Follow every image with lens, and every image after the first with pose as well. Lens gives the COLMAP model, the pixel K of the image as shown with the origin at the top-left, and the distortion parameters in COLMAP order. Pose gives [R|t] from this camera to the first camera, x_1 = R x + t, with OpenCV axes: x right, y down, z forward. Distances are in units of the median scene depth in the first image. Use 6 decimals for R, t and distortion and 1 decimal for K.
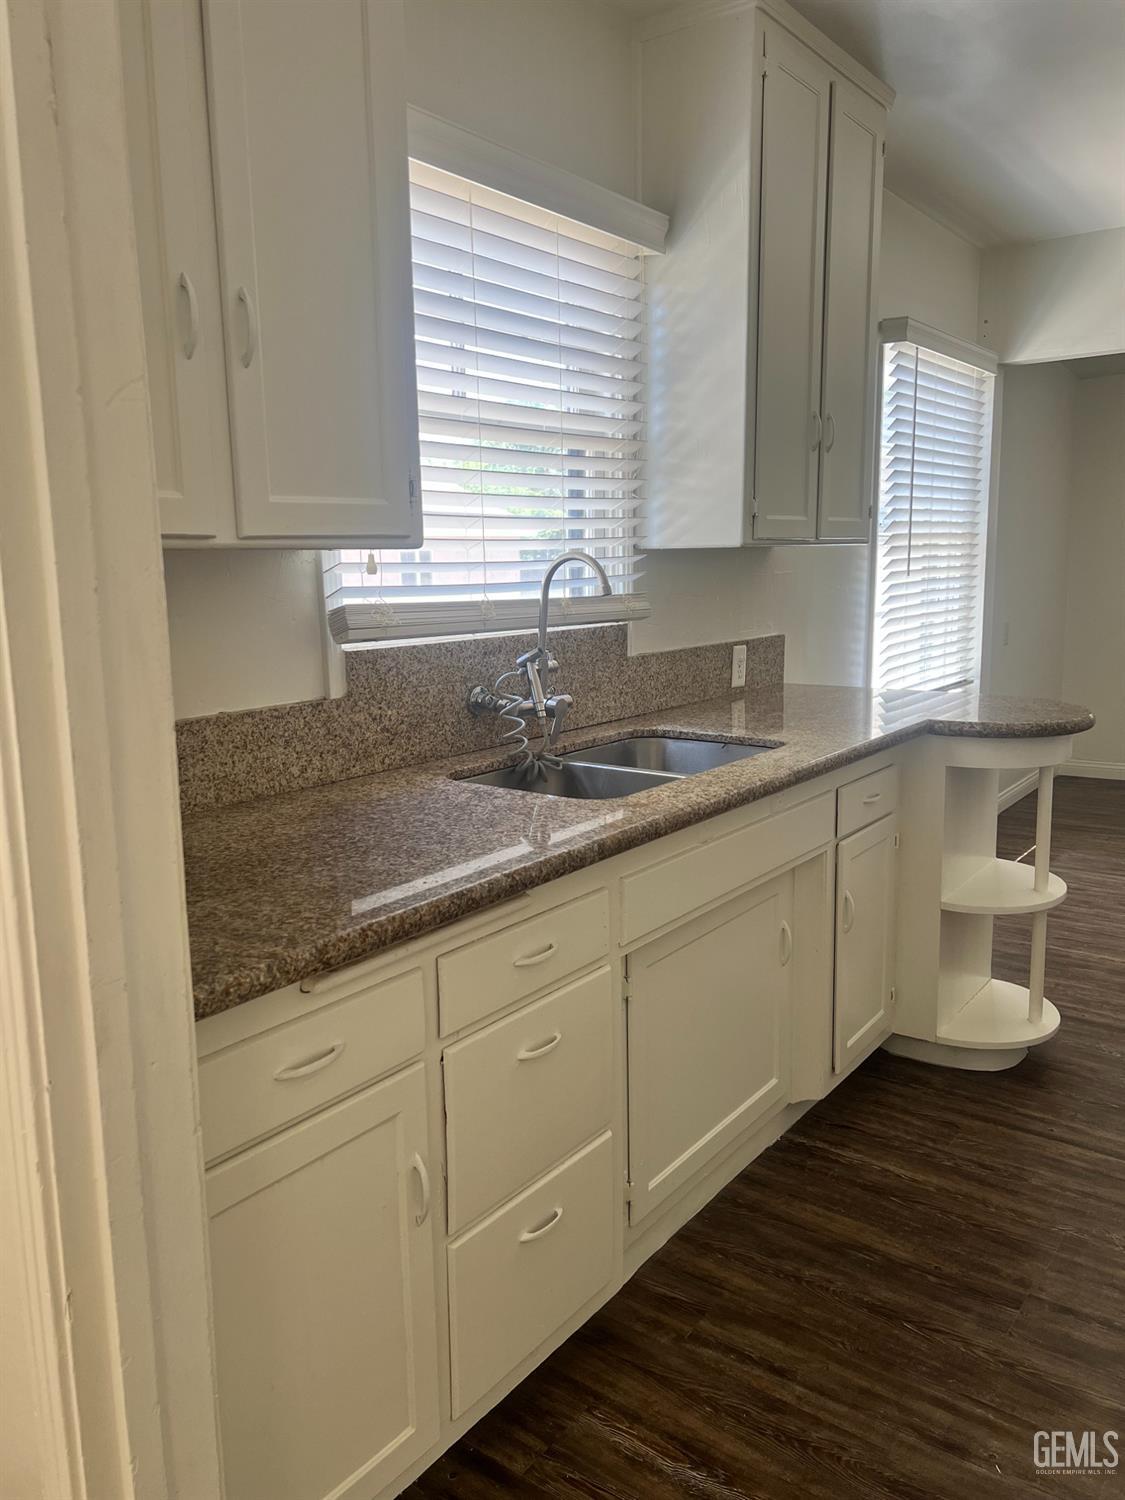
lens RADIAL K [[1125.2, 0, 562.8], [0, 1125.2, 744.9], [0, 0, 1]] dist [0.059435, -0.058337]
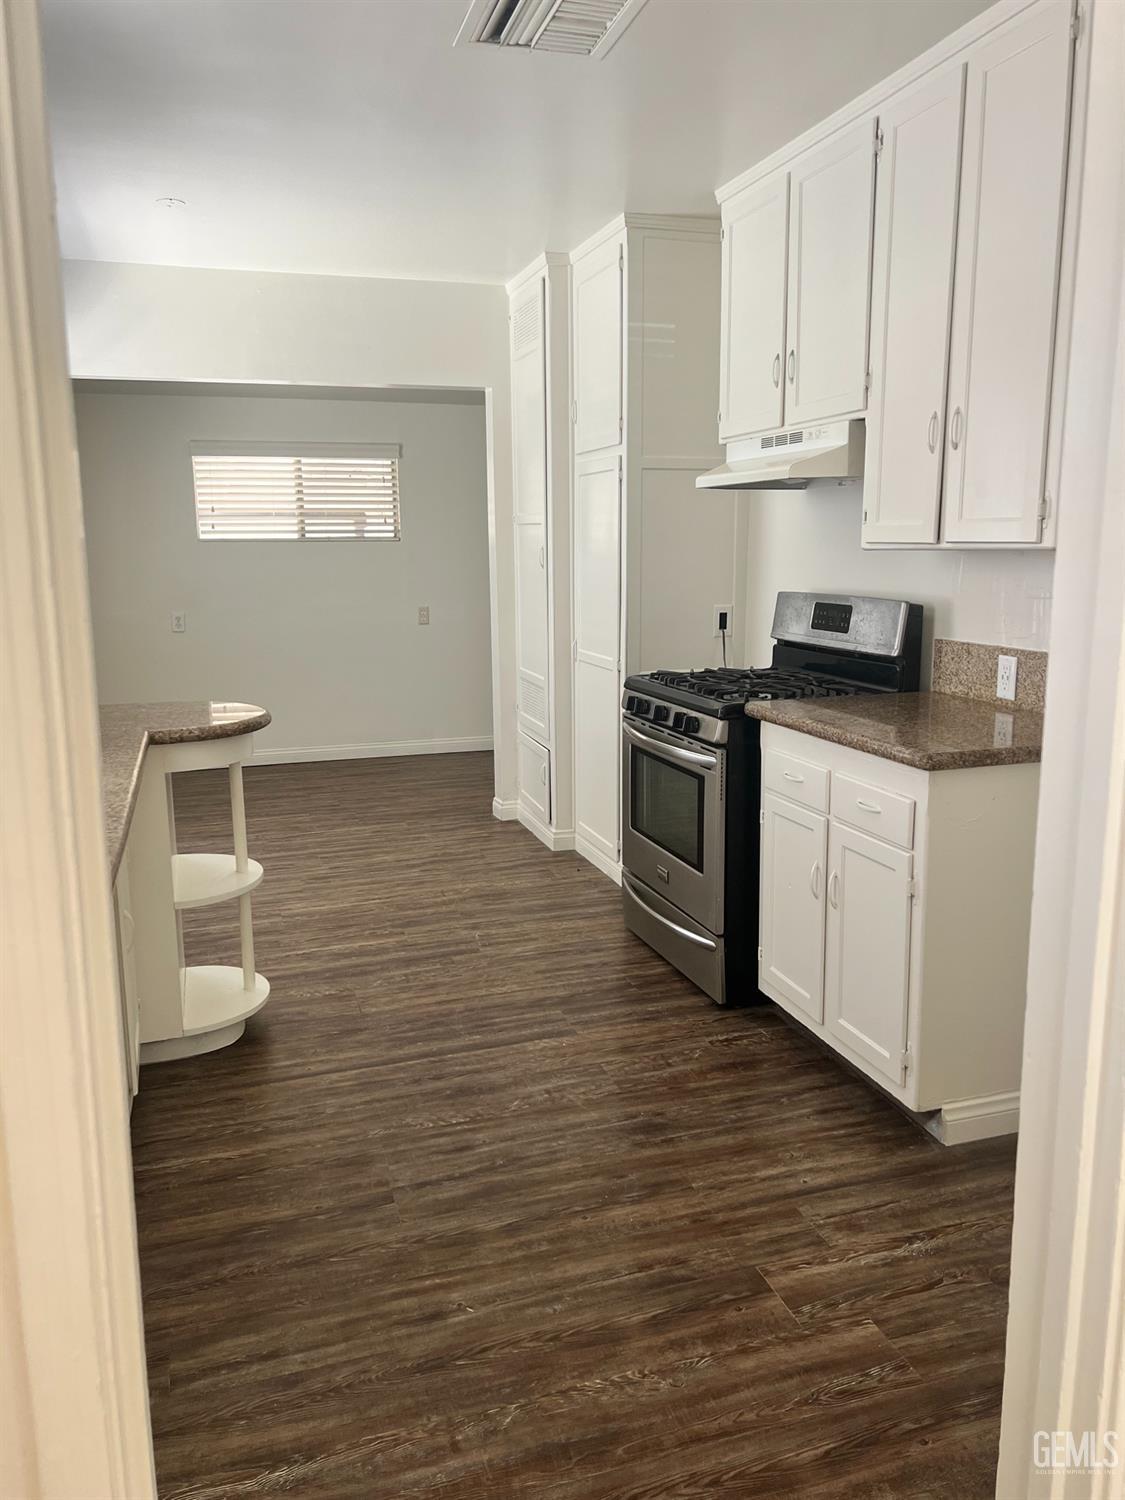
lens RADIAL K [[1125.2, 0, 568.9], [0, 1125.2, 745.0], [0, 0, 1]] dist [0.059435, -0.058337]
pose [[0.576691, -0.130965, 0.806397, -0.344069], [0.134347, 0.988832, 0.064517, -0.029243], [-0.805840, 0.071131, 0.587845, 0.100298]]
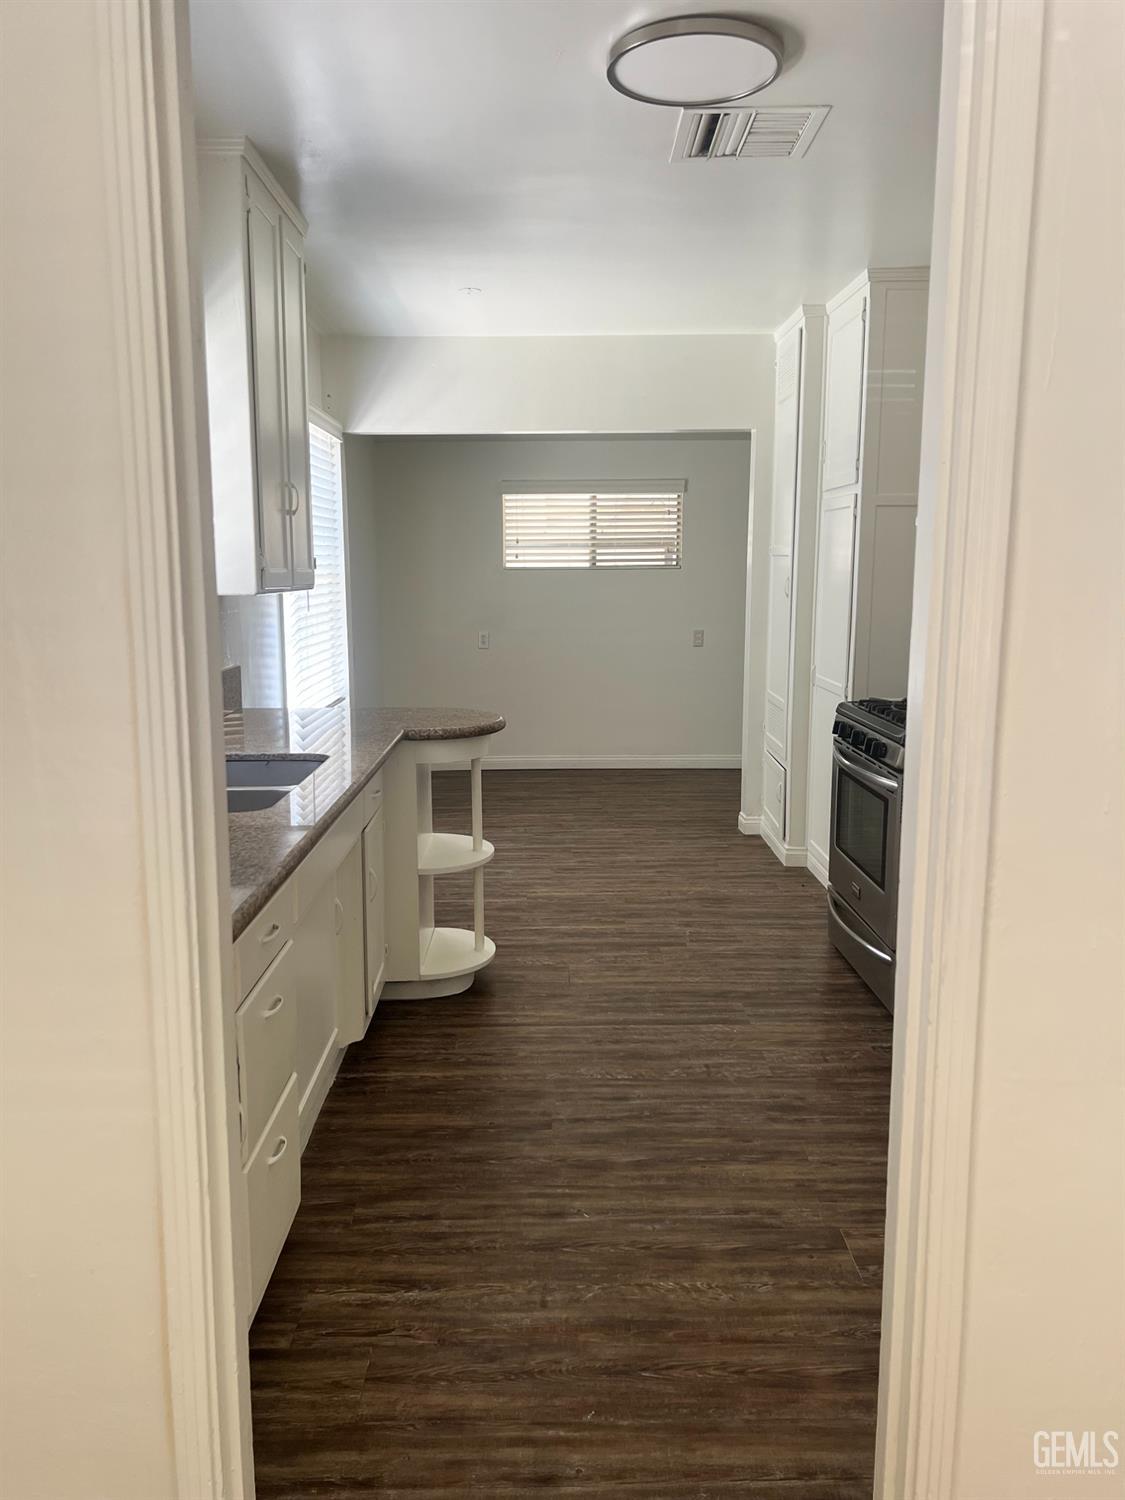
lens RADIAL K [[1125.2, 0, 555.9], [0, 1125.2, 742.7], [0, 0, 1]] dist [0.059435, -0.058337]
pose [[0.795968, -0.077527, 0.600354, -0.364508], [0.088182, 0.996036, 0.011709, -0.007715], [-0.598881, 0.043621, 0.799649, -0.149178]]
